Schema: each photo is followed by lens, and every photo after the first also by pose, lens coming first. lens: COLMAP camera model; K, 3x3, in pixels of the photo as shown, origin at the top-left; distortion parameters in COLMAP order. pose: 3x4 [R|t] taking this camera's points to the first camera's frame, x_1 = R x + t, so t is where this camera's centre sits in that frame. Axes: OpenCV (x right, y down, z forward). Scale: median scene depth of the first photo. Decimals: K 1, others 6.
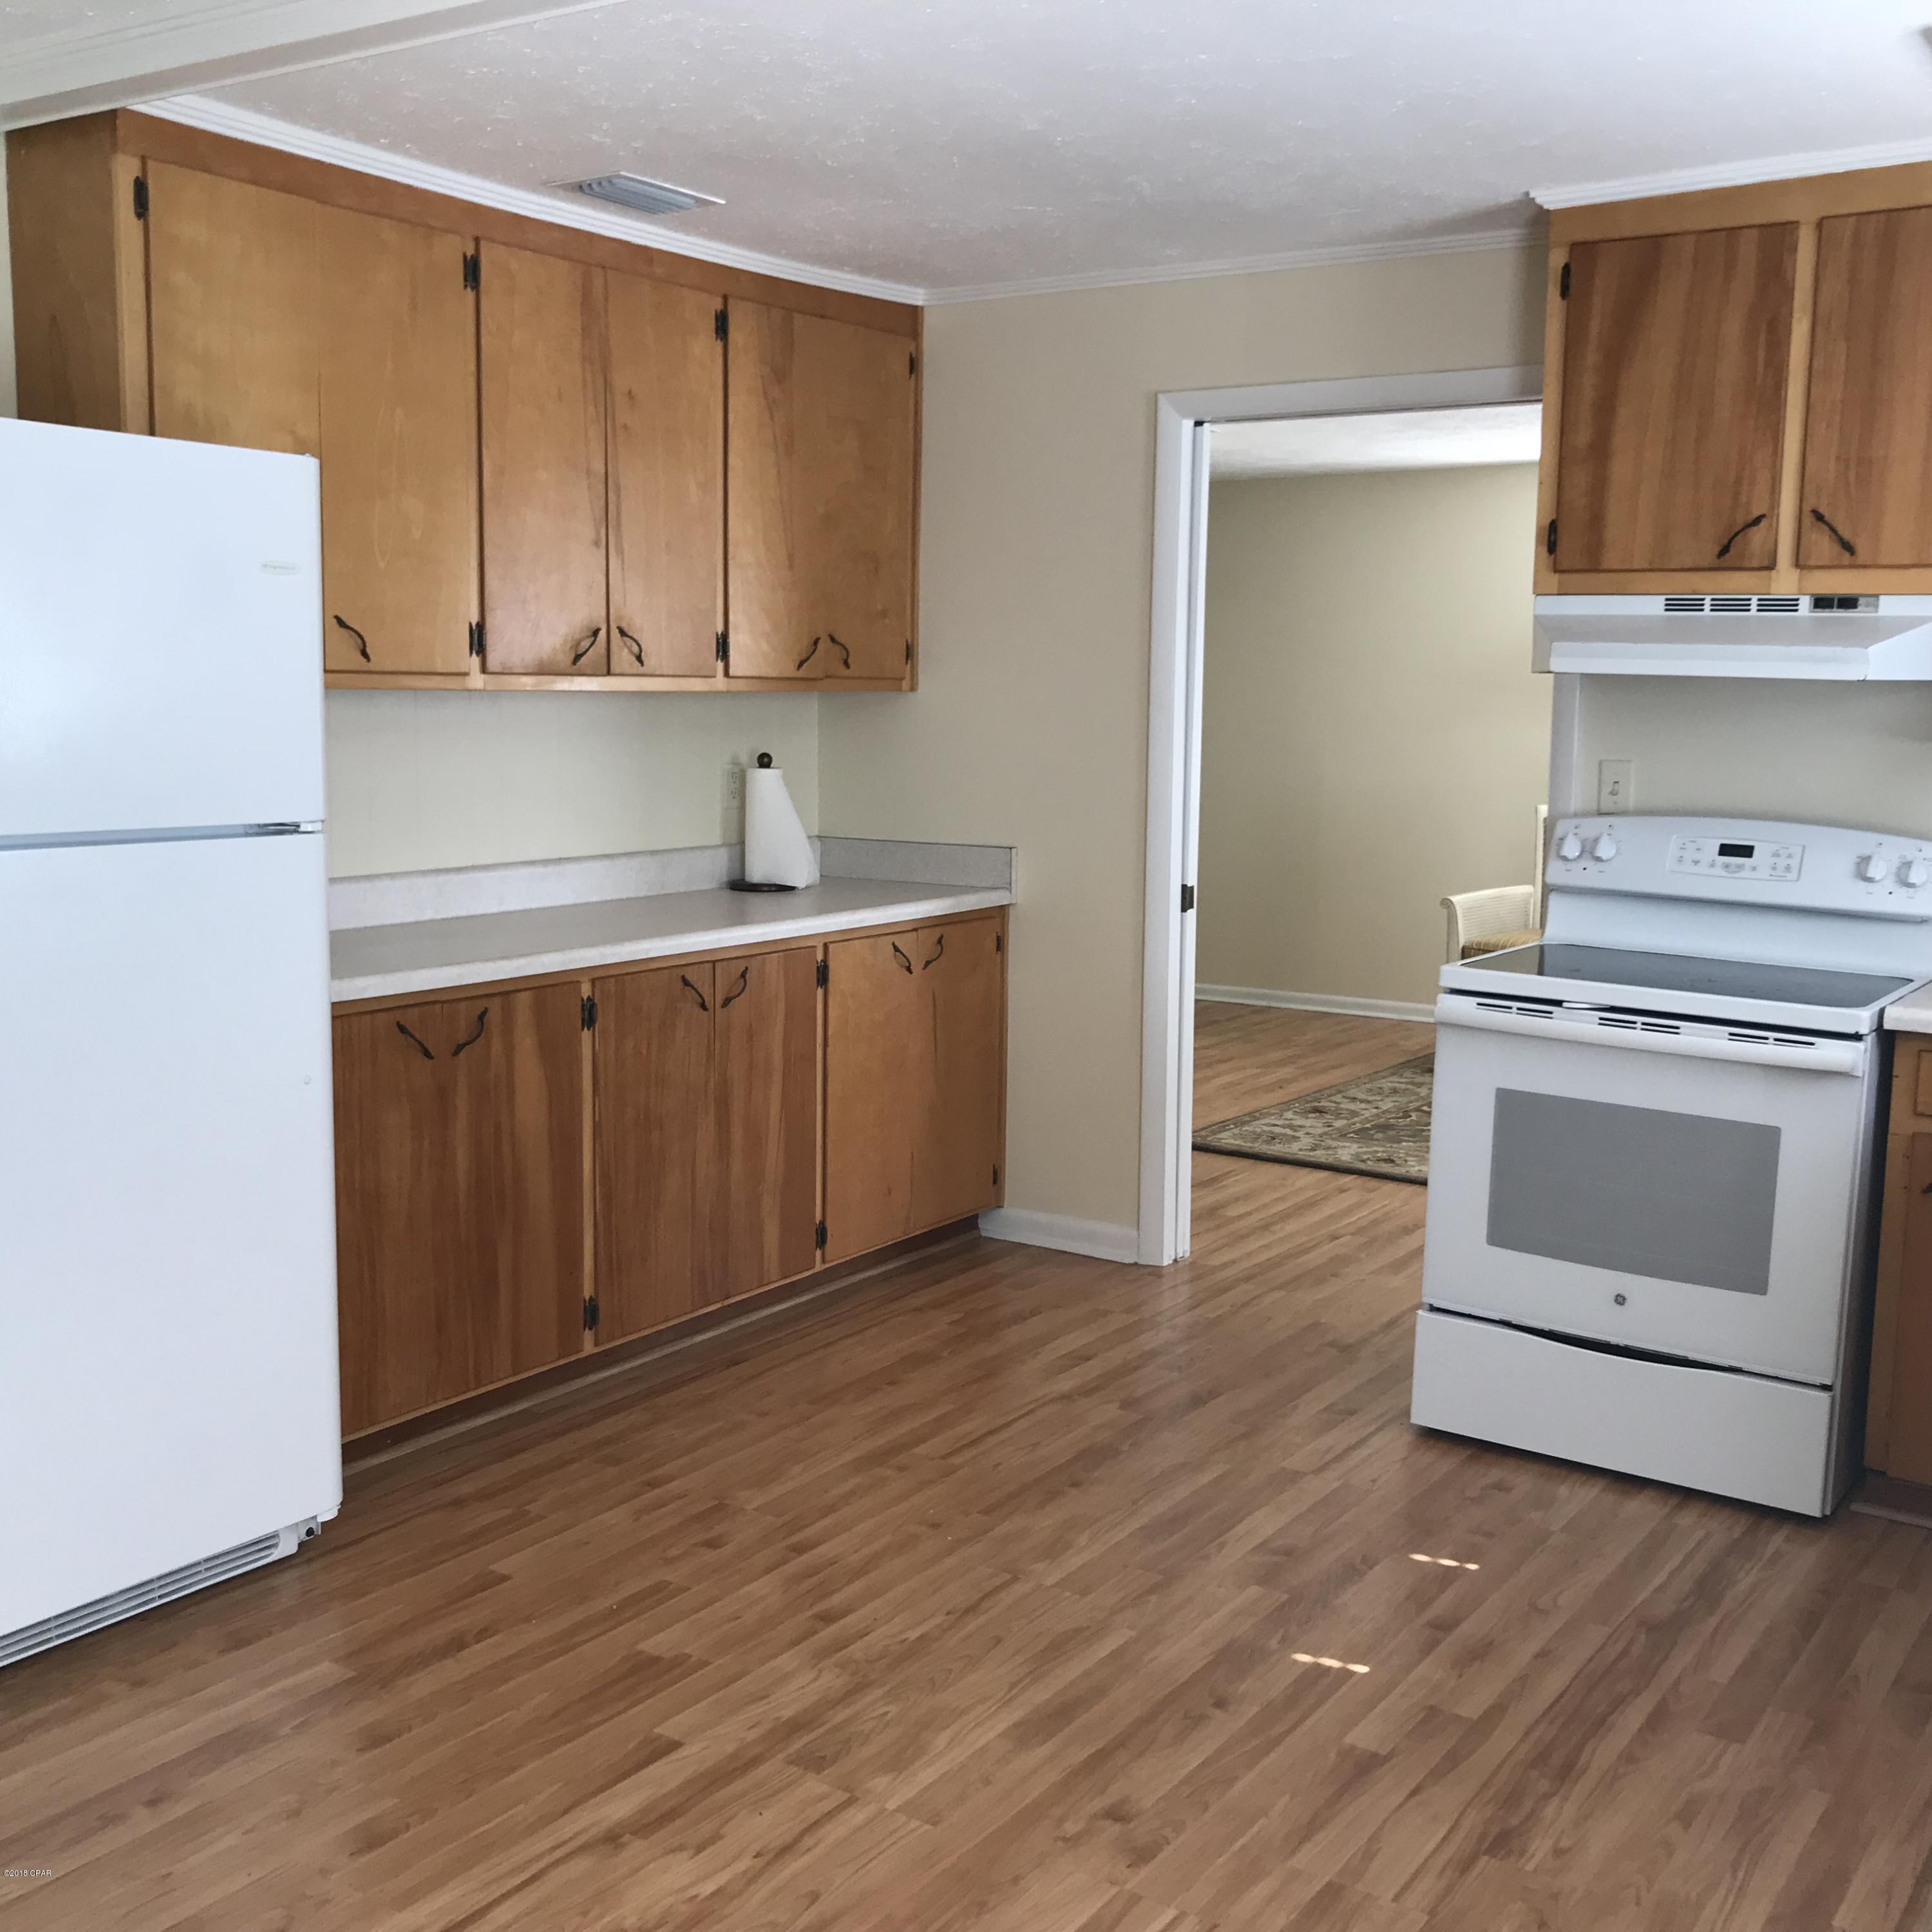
lens RADIAL K [[2140.1, 0, 966.0], [0, 2140.1, 966.0], [0, 0, 1]] dist [0.016208, -0.005898]
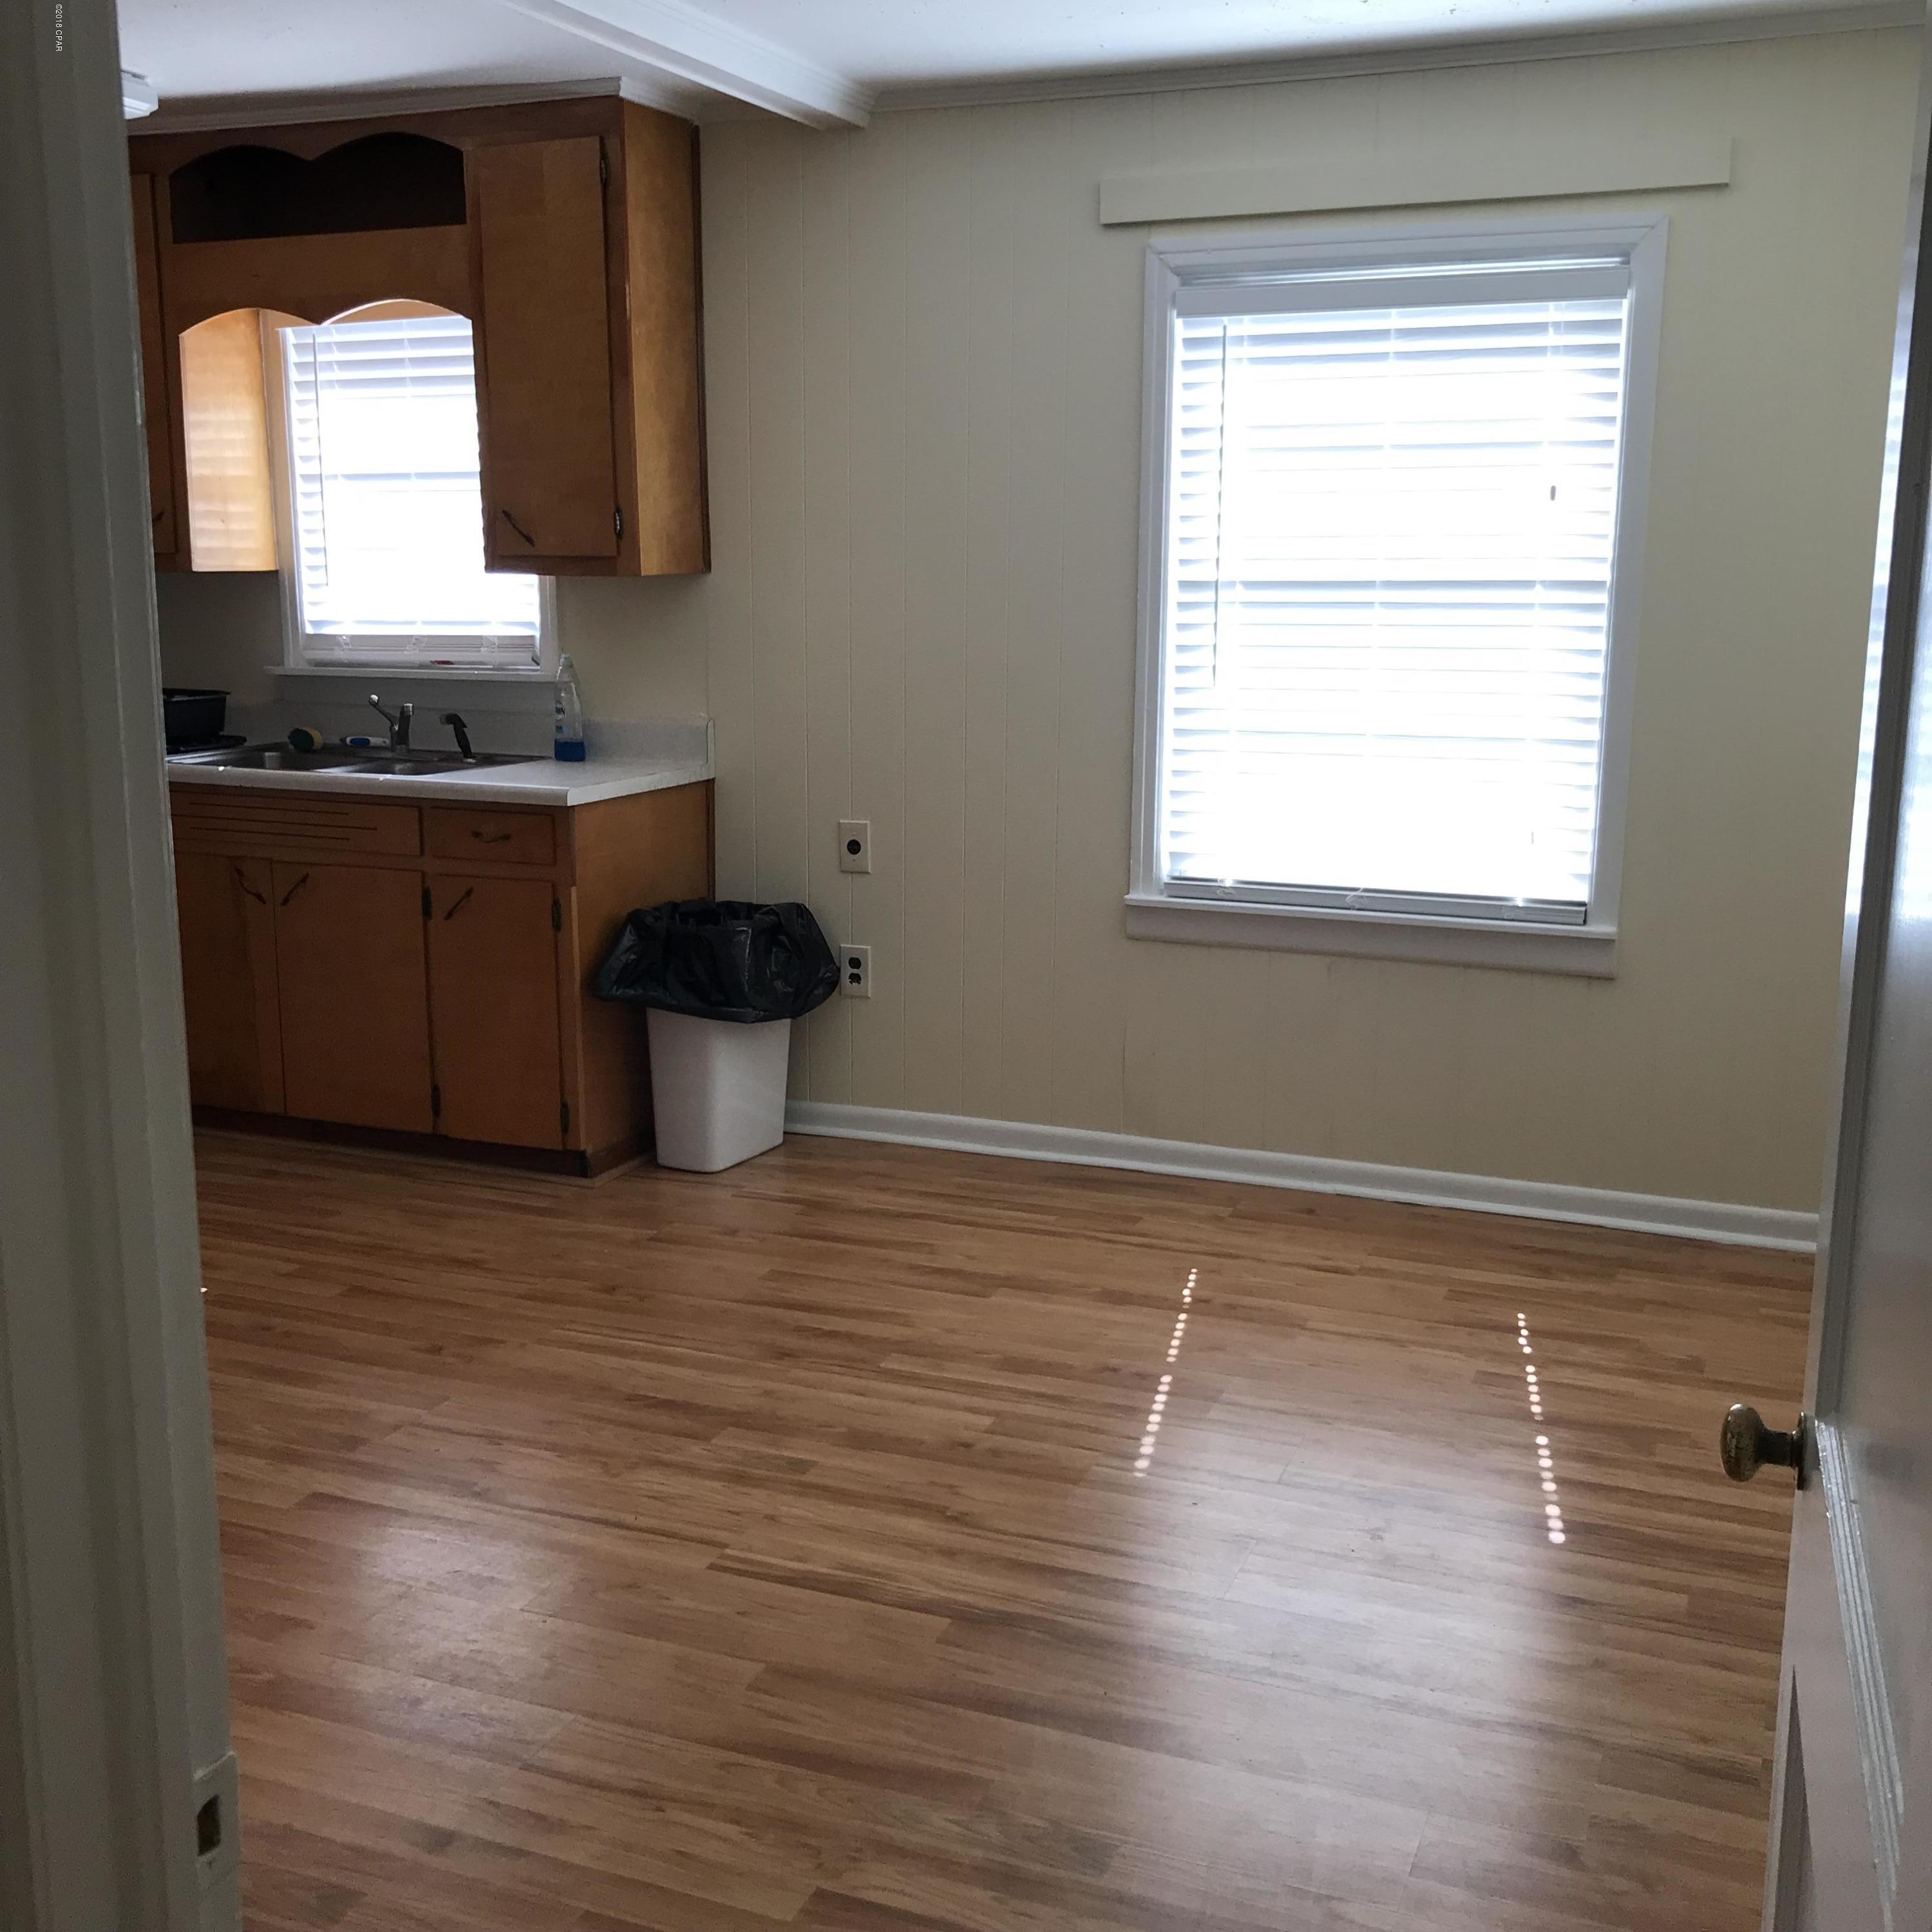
lens RADIAL K [[2111.2, 0, 1002.4], [0, 2111.2, 958.5], [0, 0, 1]] dist [0.089327, -0.287962]
pose [[-0.220002, -0.202291, 0.954294, -0.888893], [0.123963, 0.964534, 0.233040, -0.087112], [-0.967591, 0.169567, -0.187123, 0.597935]]
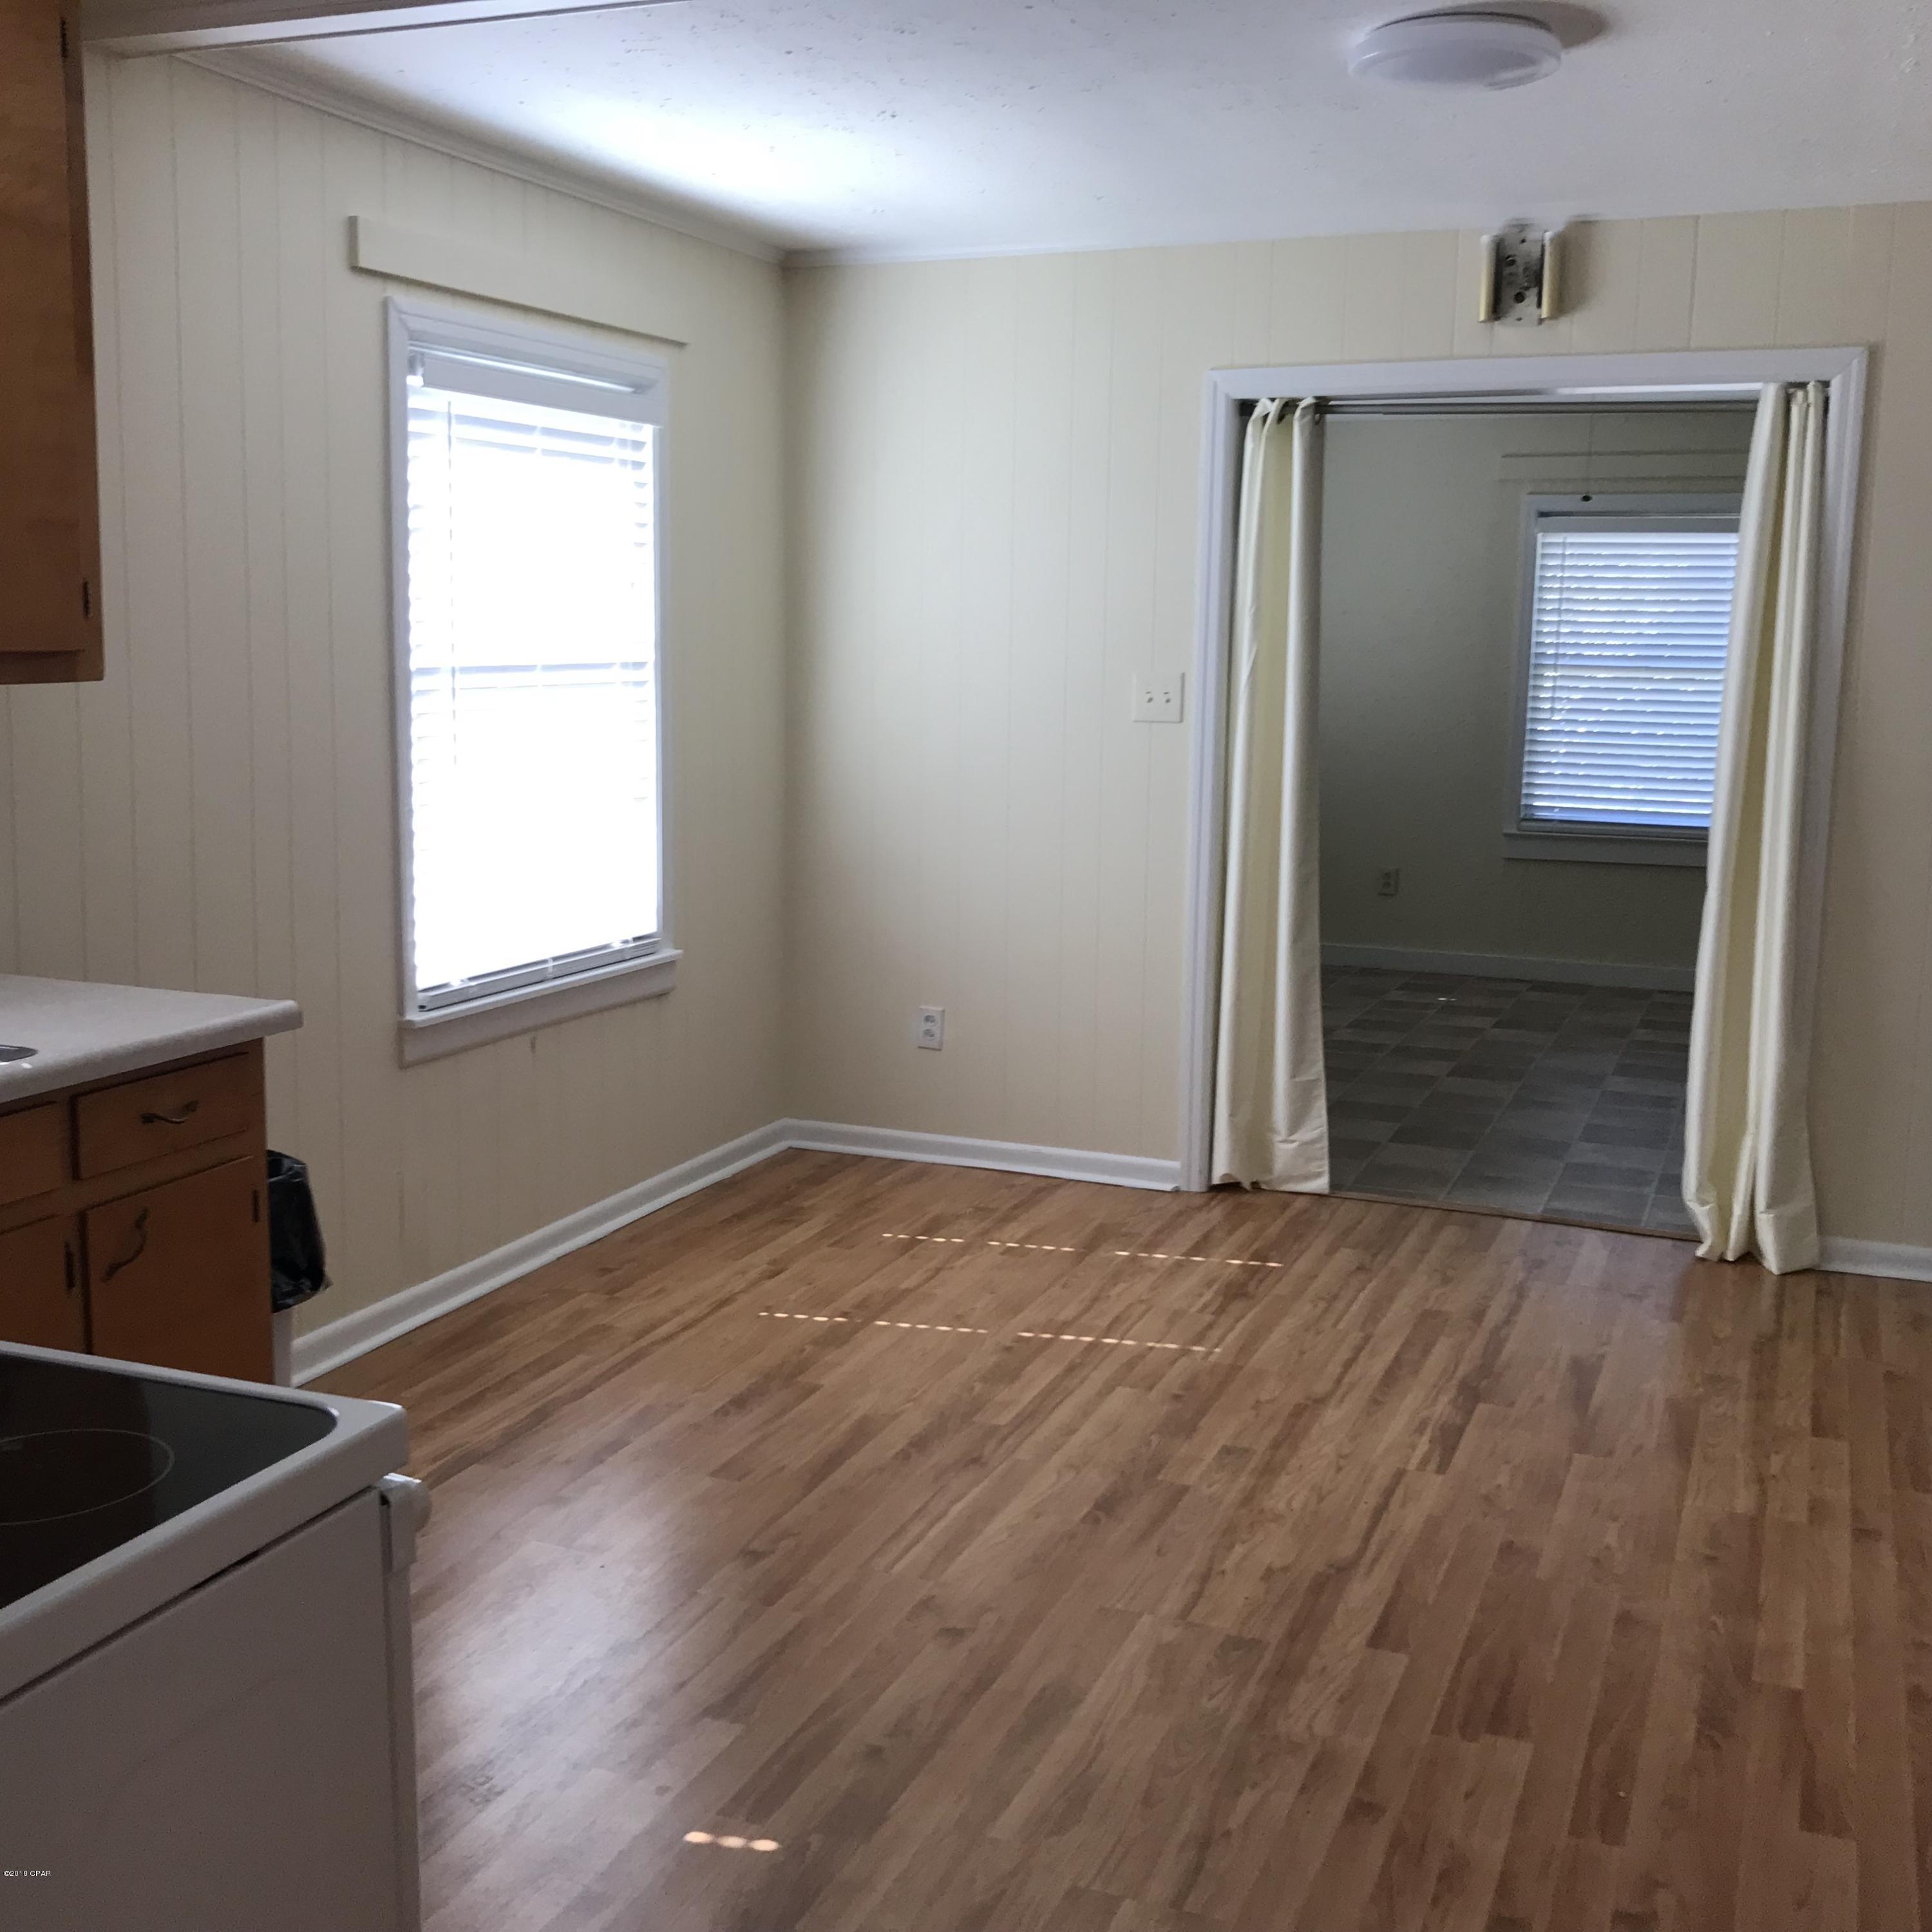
lens RADIAL K [[2094.0, 0, 966.0], [0, 2094.0, 966.0], [0, 0, 1]] dist [0.089171, -0.206955]
pose [[-0.977613, 0.005385, -0.210343, 0.206540], [-0.056638, 0.956040, 0.287714, -0.182921], [0.202646, 0.293187, -0.934332, 1.350700]]
